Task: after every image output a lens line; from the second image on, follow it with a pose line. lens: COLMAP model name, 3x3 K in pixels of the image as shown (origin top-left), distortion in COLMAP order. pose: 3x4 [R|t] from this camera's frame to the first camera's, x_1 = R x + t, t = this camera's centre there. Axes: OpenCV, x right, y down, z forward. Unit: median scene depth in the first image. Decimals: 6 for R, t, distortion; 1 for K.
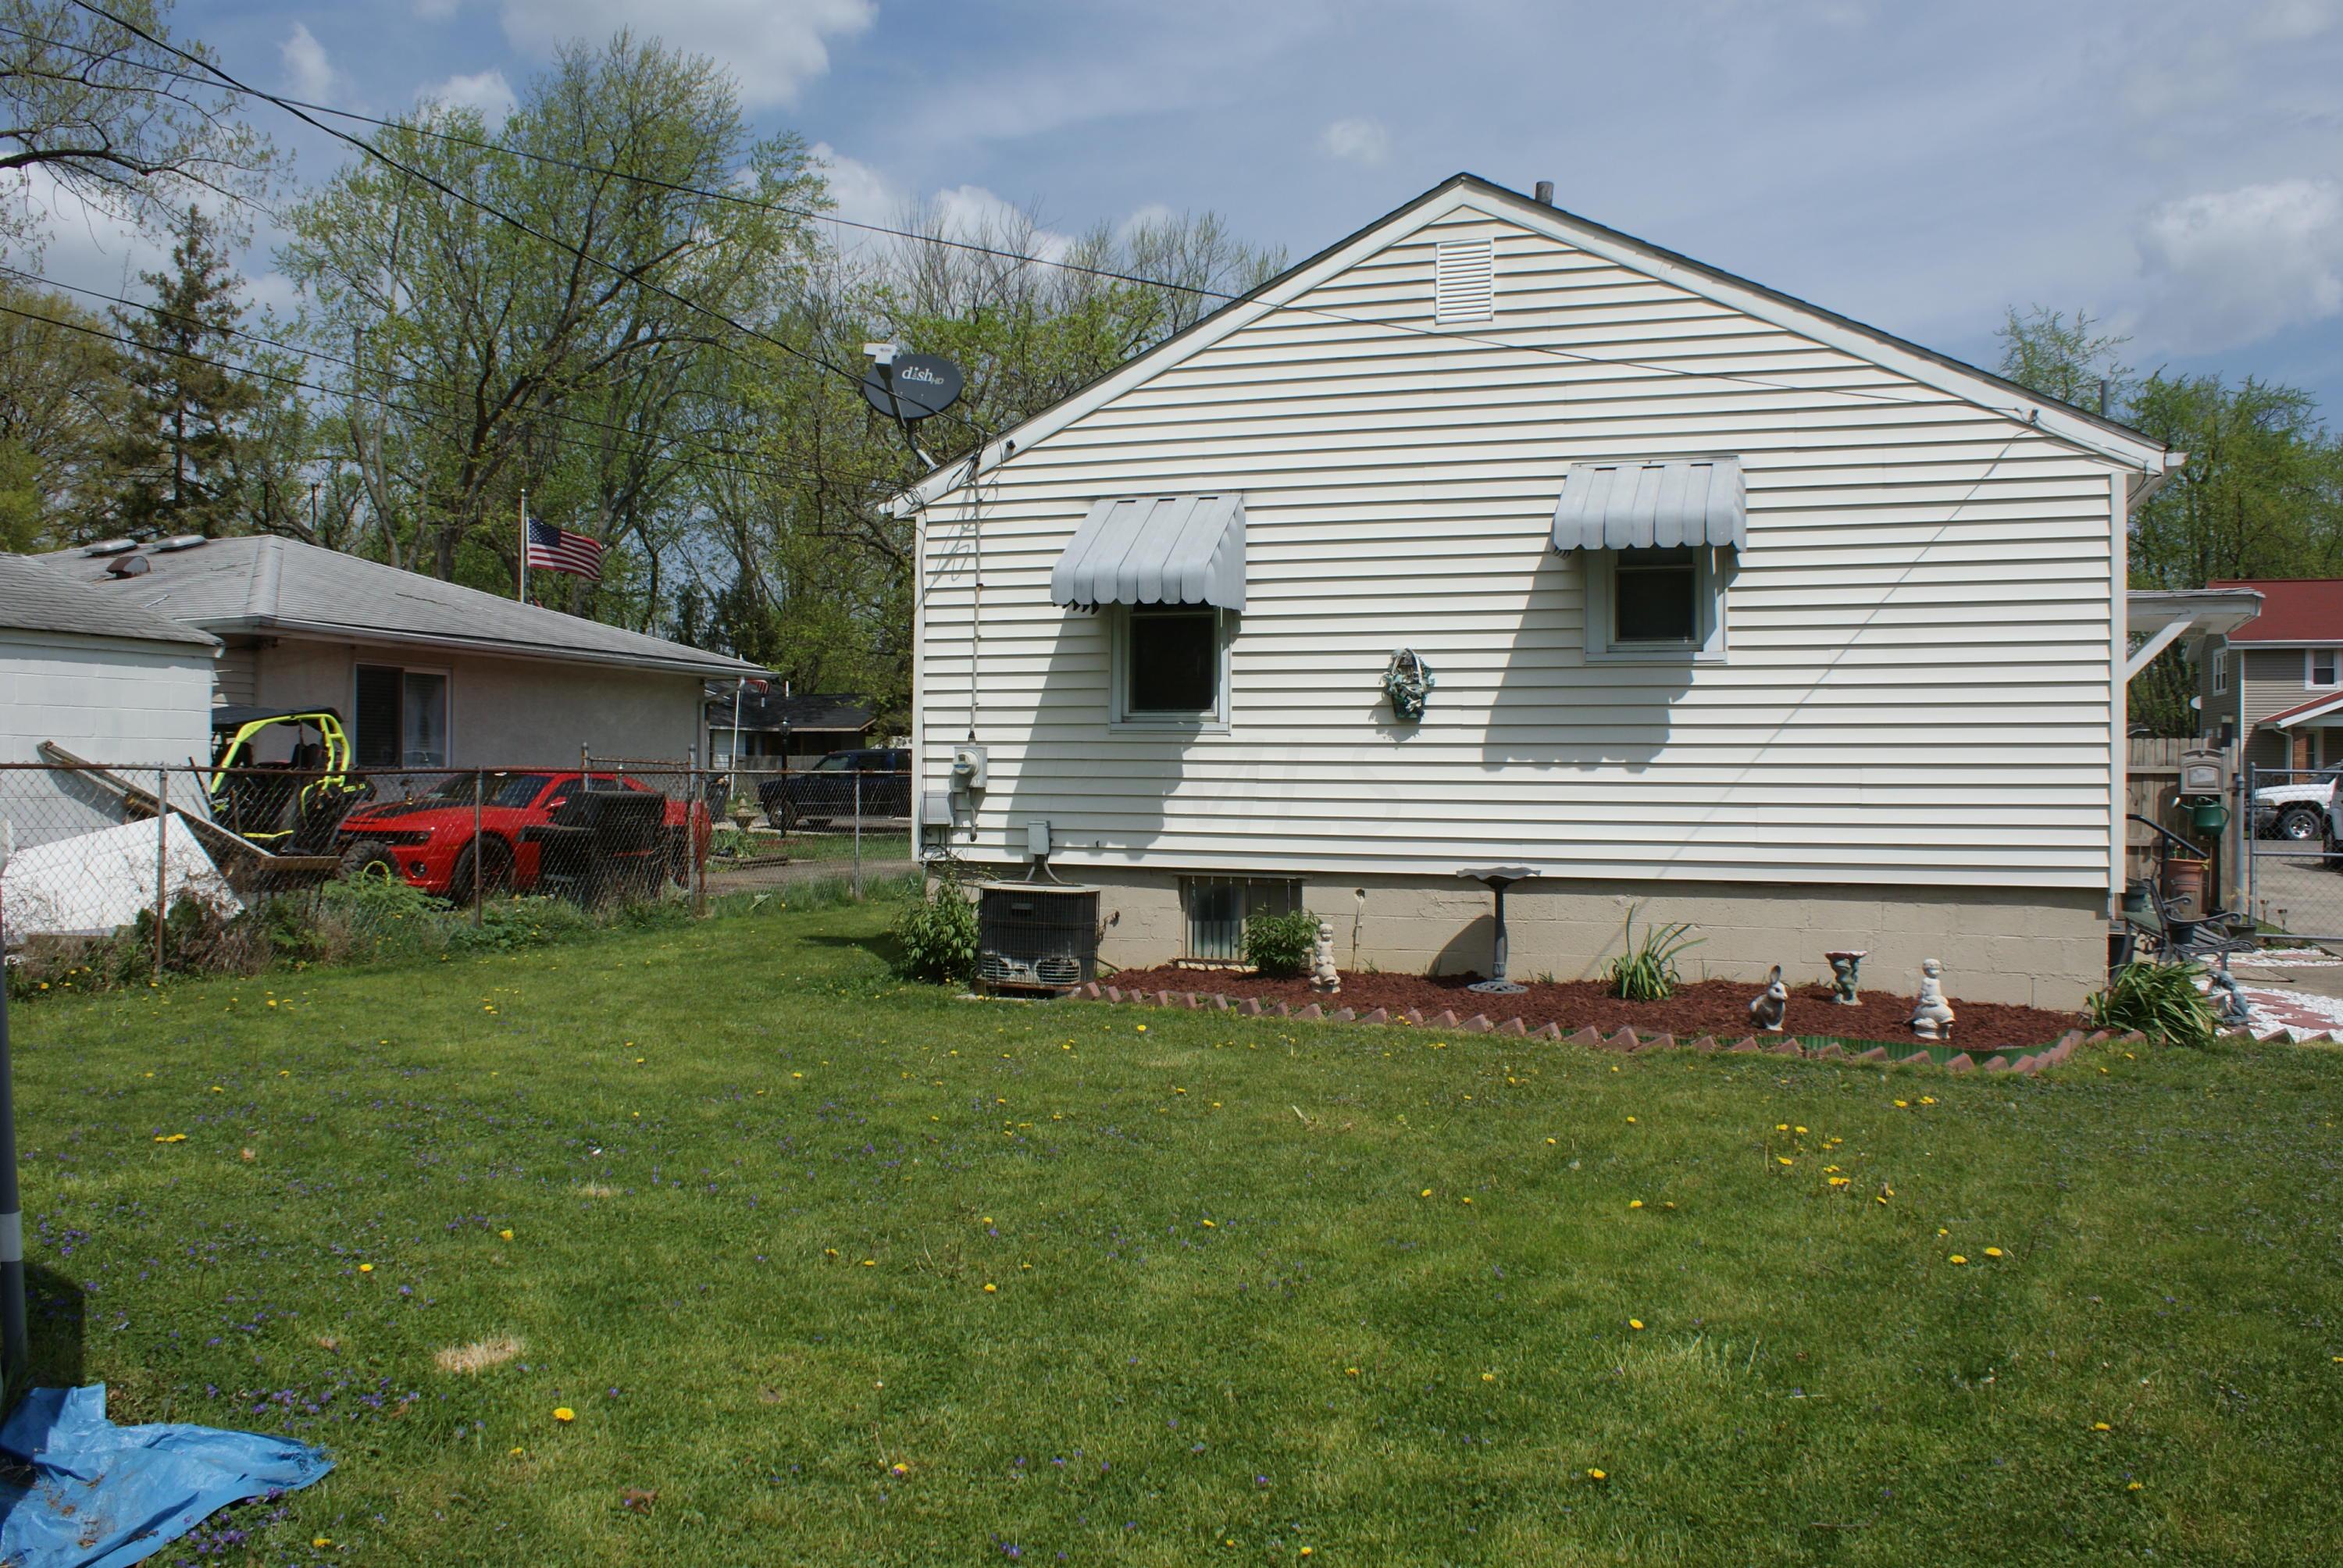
lens RADIAL K [[1847.6, 0, 1171.5], [0, 1847.6, 784.0], [0, 0, 1]] dist [-0.166515, 0.134369]
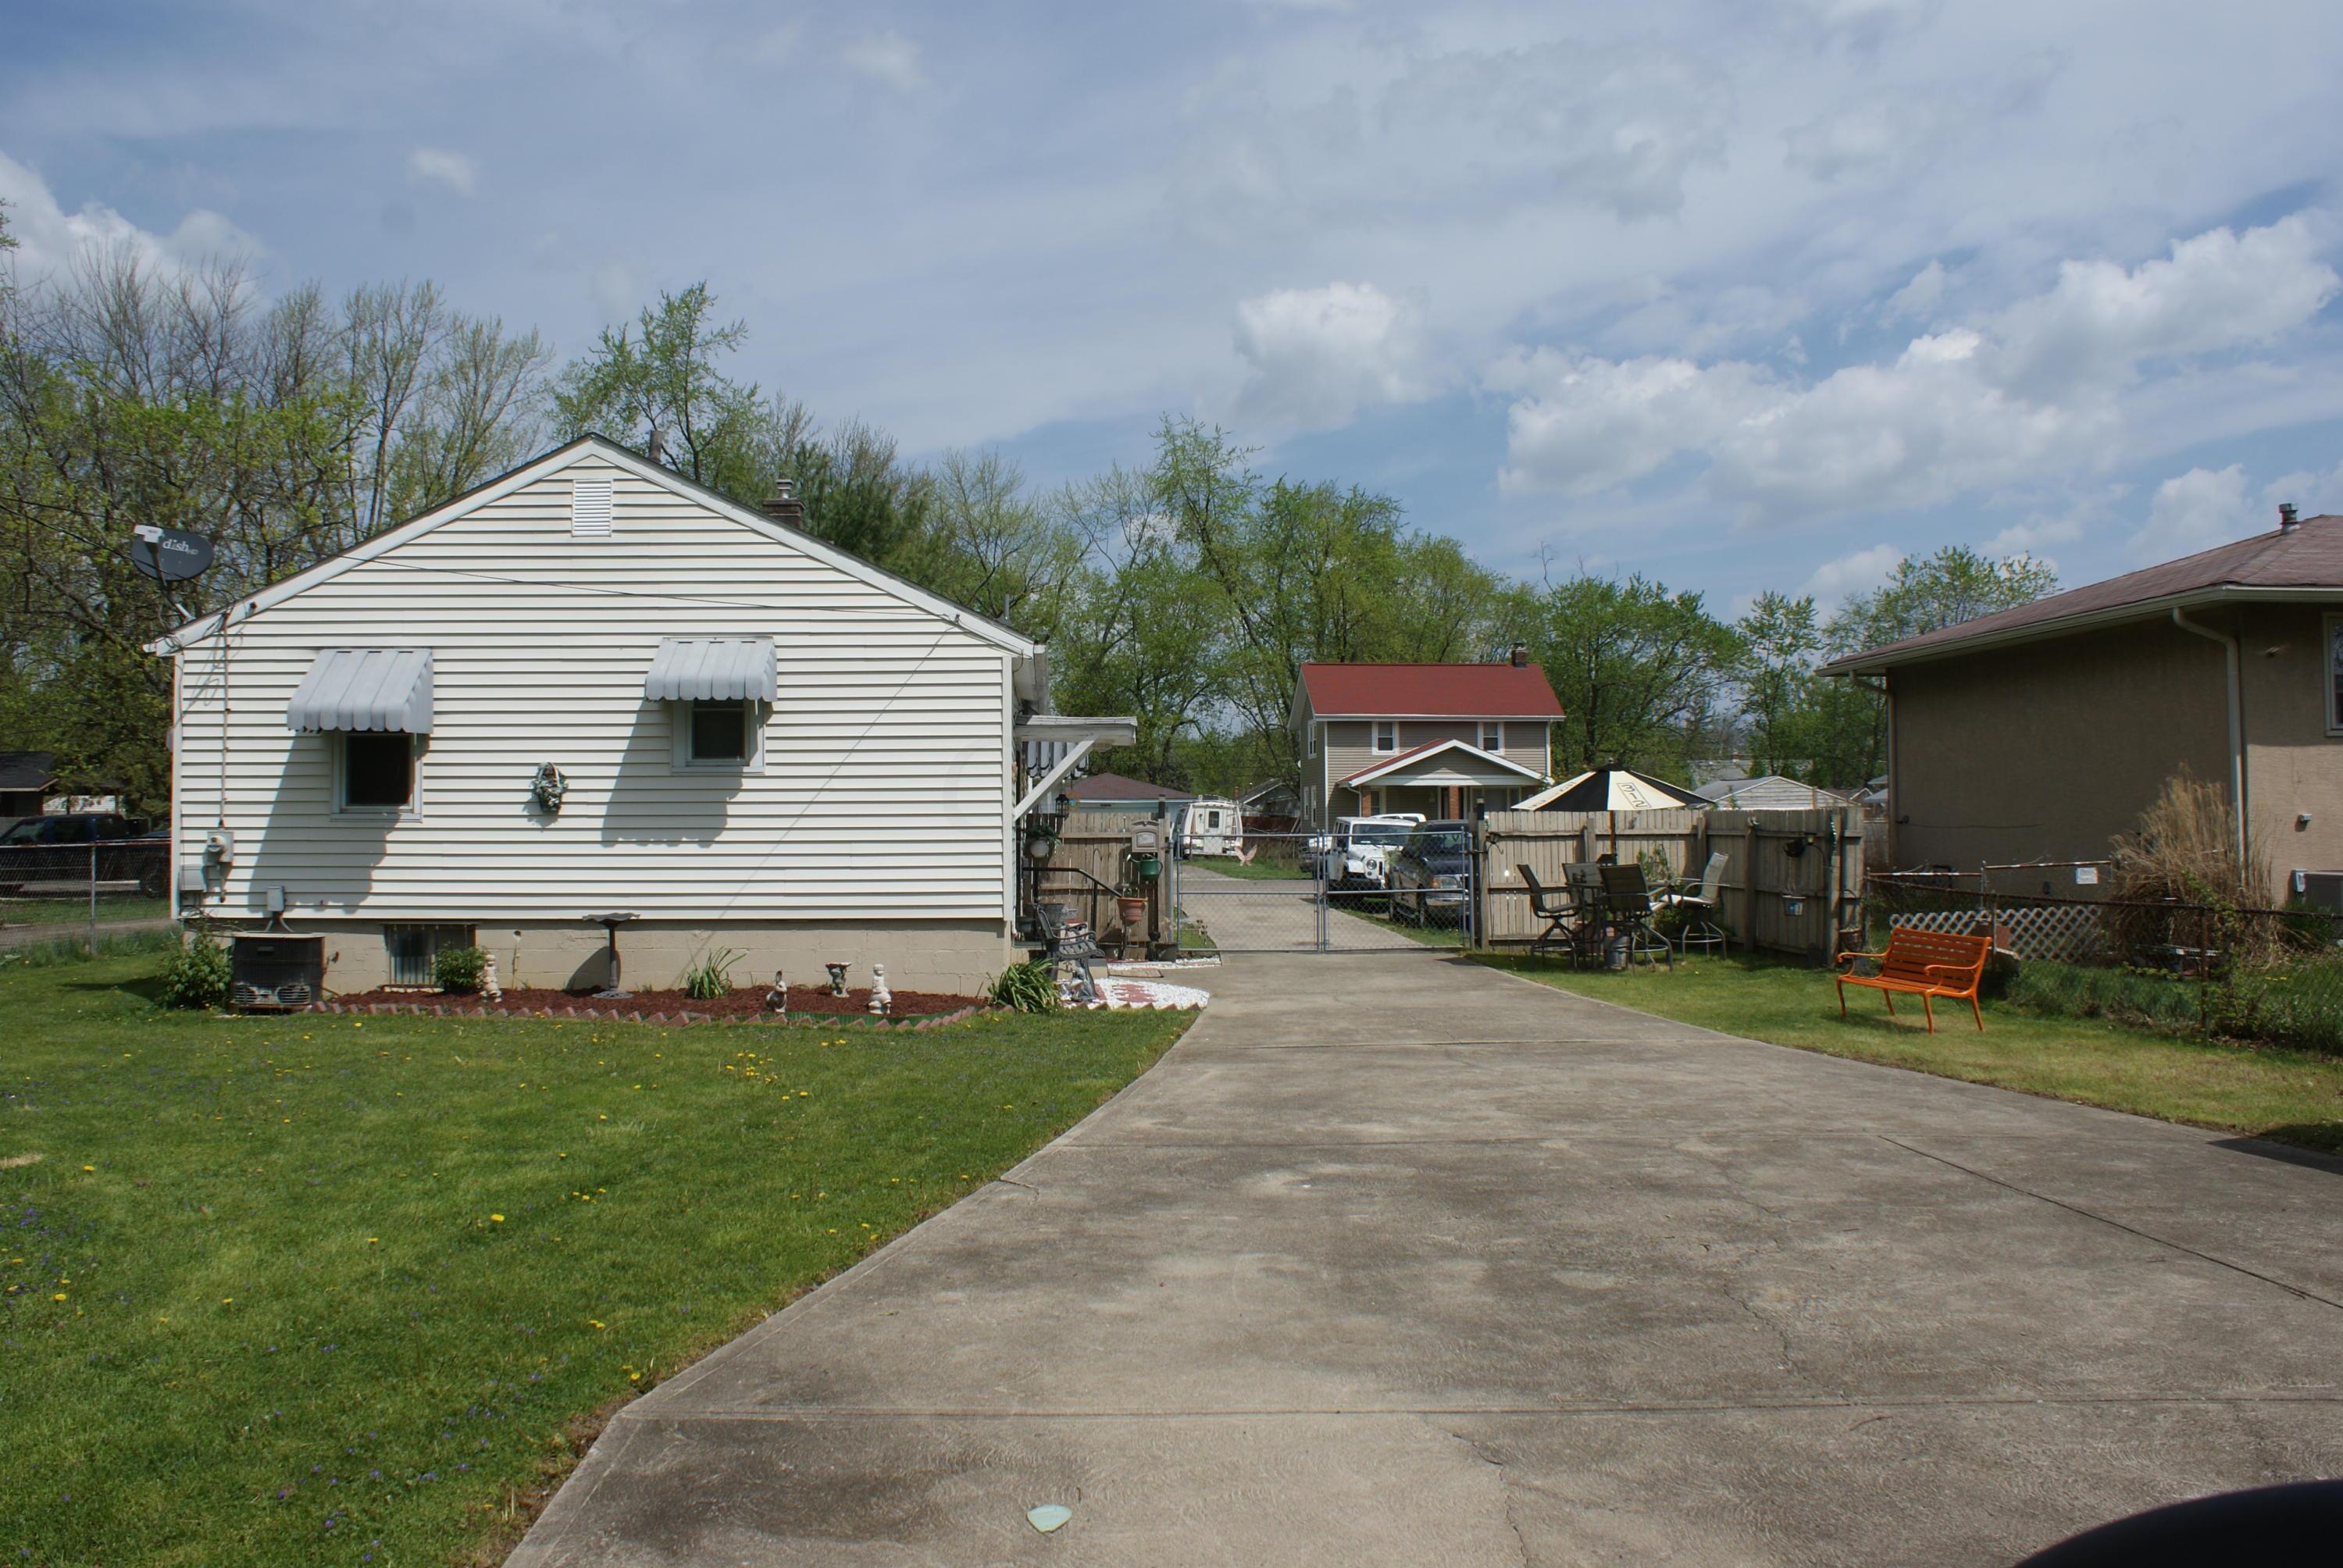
lens RADIAL K [[1847.6, 0, 1171.5], [0, 1847.6, 784.0], [0, 0, 1]] dist [-0.166515, 0.134369]
pose [[0.915293, -0.000936, 0.402787, 0.001938], [0.011765, 0.999633, -0.024412, -0.015863], [-0.402616, 0.027083, 0.914968, -0.477467]]
